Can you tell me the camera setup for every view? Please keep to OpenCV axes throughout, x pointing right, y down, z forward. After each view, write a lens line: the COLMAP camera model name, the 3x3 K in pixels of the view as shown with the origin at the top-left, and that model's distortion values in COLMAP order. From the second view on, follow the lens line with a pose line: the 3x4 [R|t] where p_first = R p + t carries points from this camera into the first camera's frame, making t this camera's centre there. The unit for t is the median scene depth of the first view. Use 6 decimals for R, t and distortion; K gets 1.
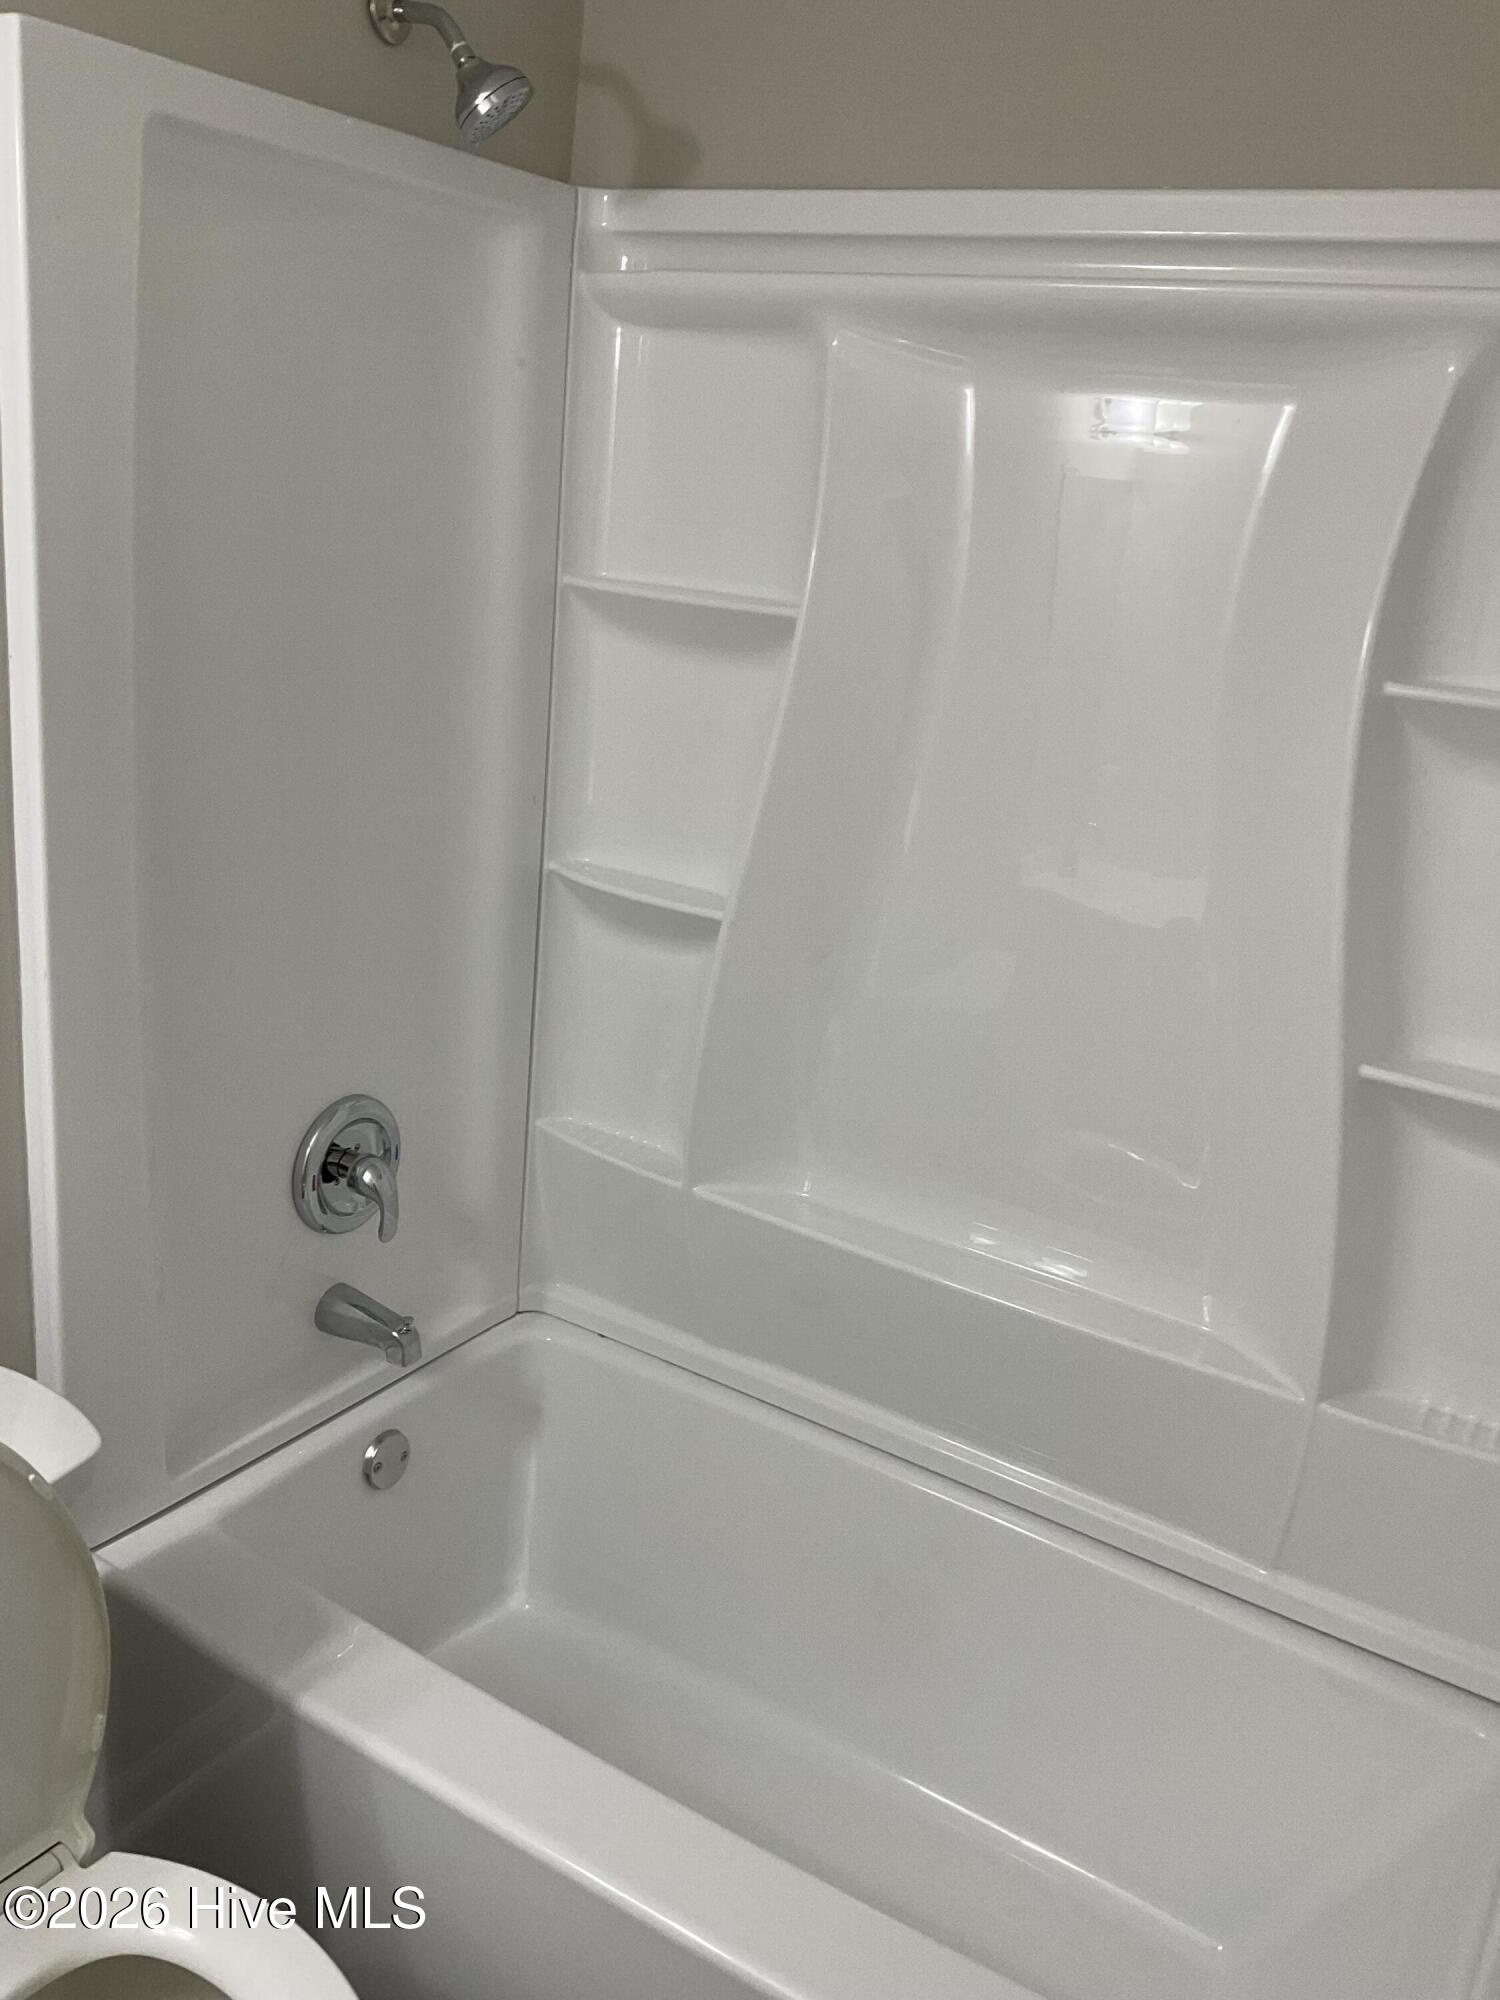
lens RADIAL K [[1673.0, 0, 742.2], [0, 1673.0, 991.3], [0, 0, 1]] dist [0.082661, -0.128116]
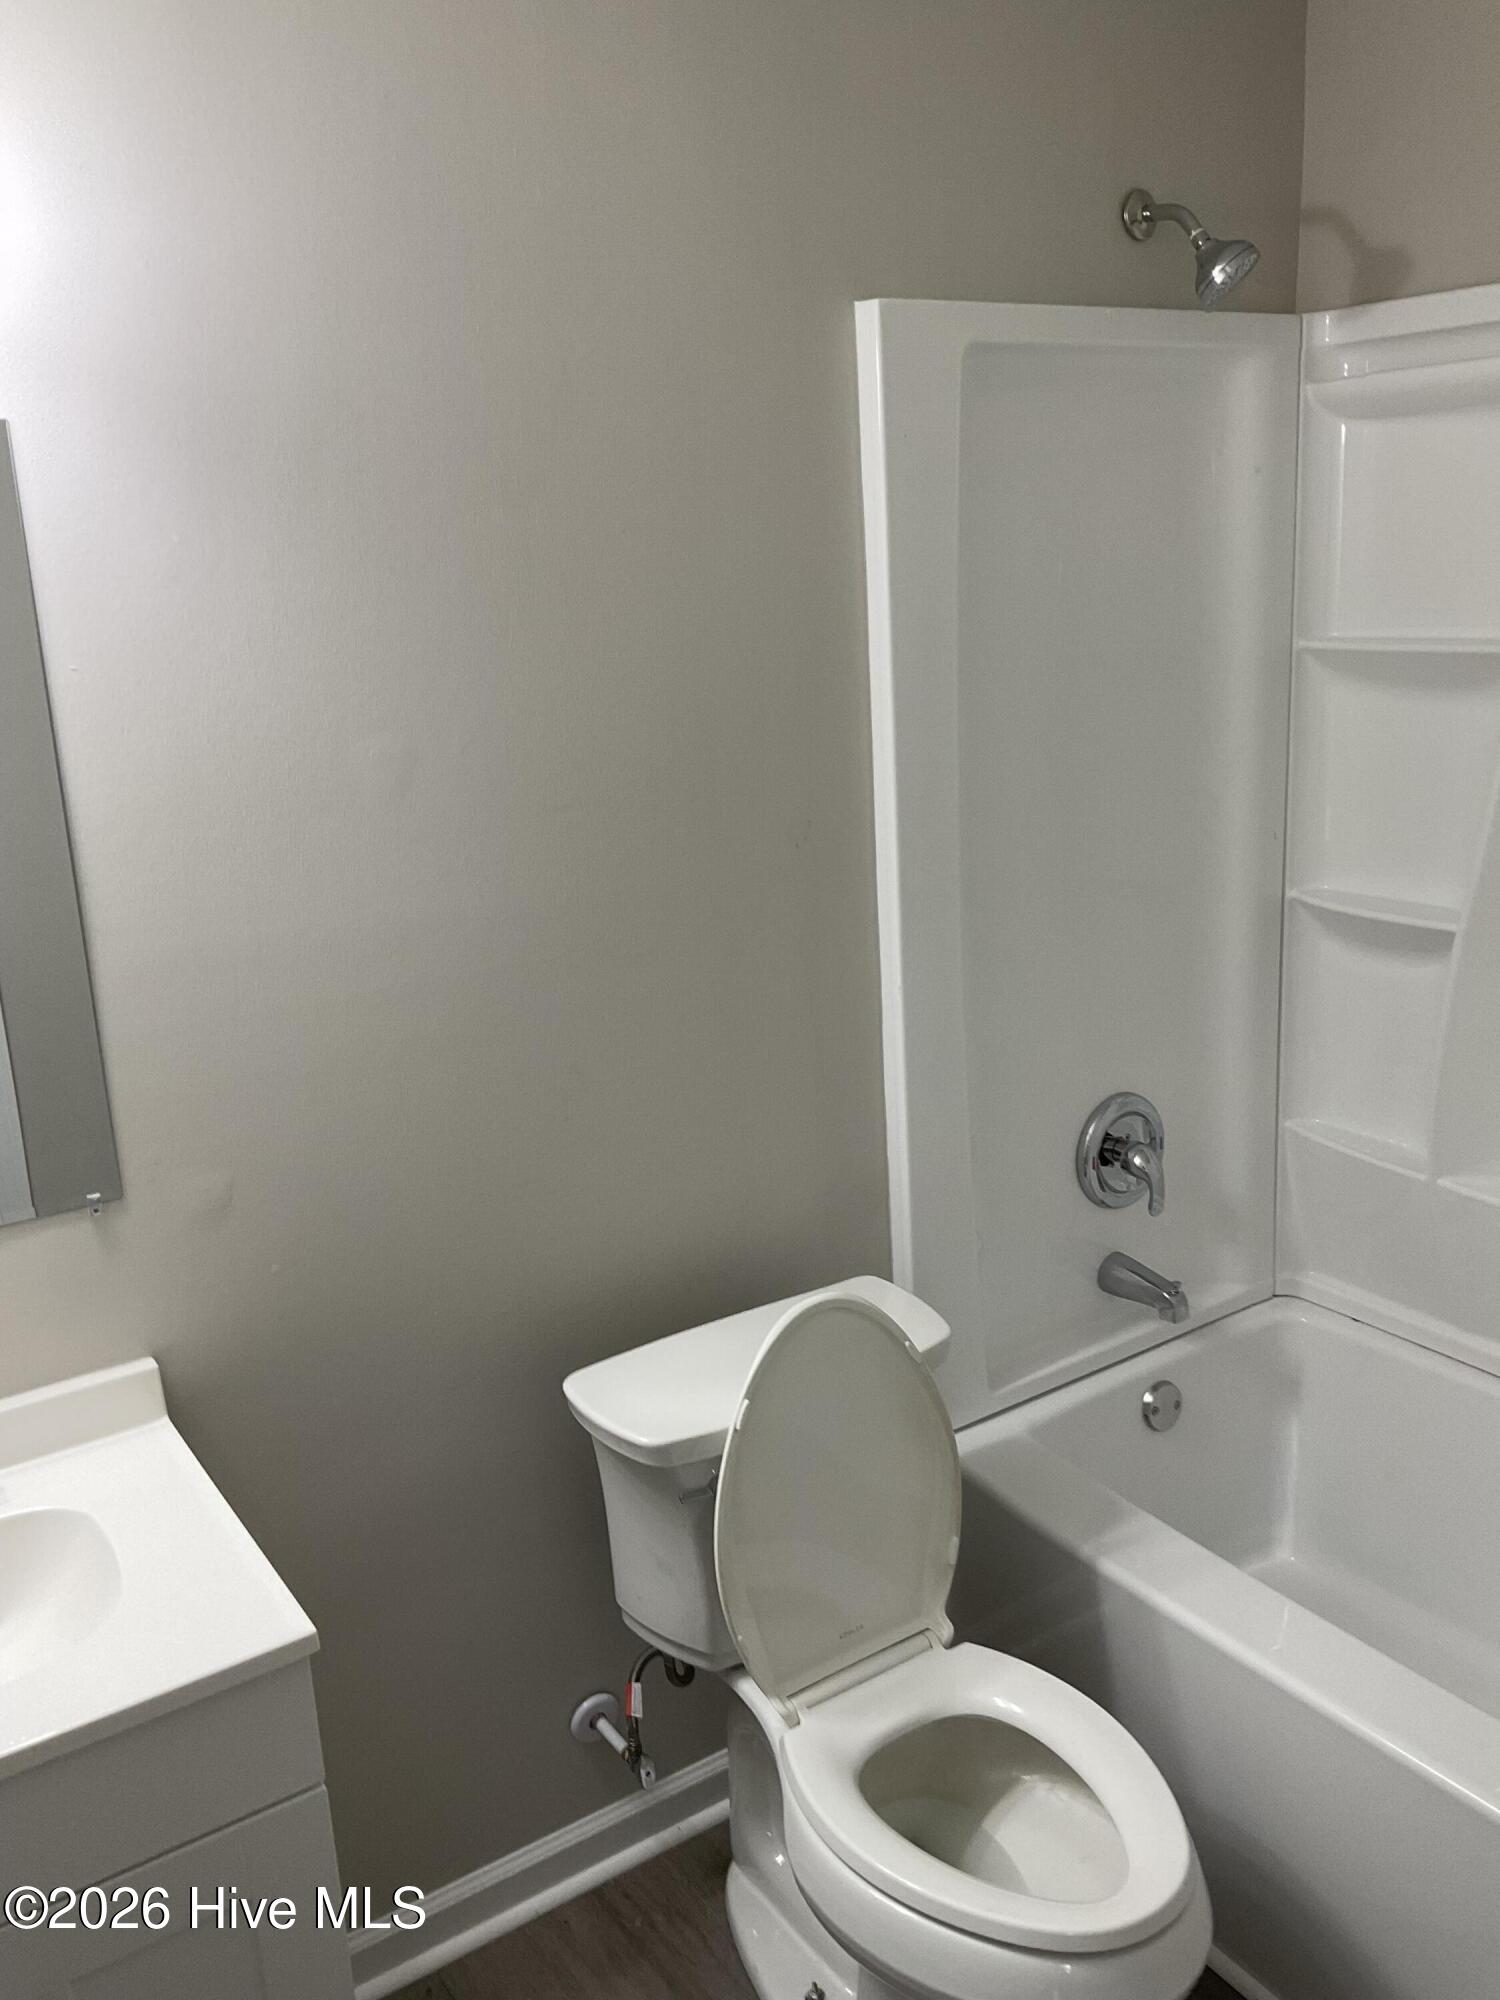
lens RADIAL K [[1673.0, 0, 735.4], [0, 1673.0, 1004.5], [0, 0, 1]] dist [0.082661, -0.128116]
pose [[0.903451, -0.030799, -0.427584, 0.033374], [0.017213, 0.999218, -0.035605, 0.036619], [0.428346, 0.024808, 0.903274, -0.206202]]
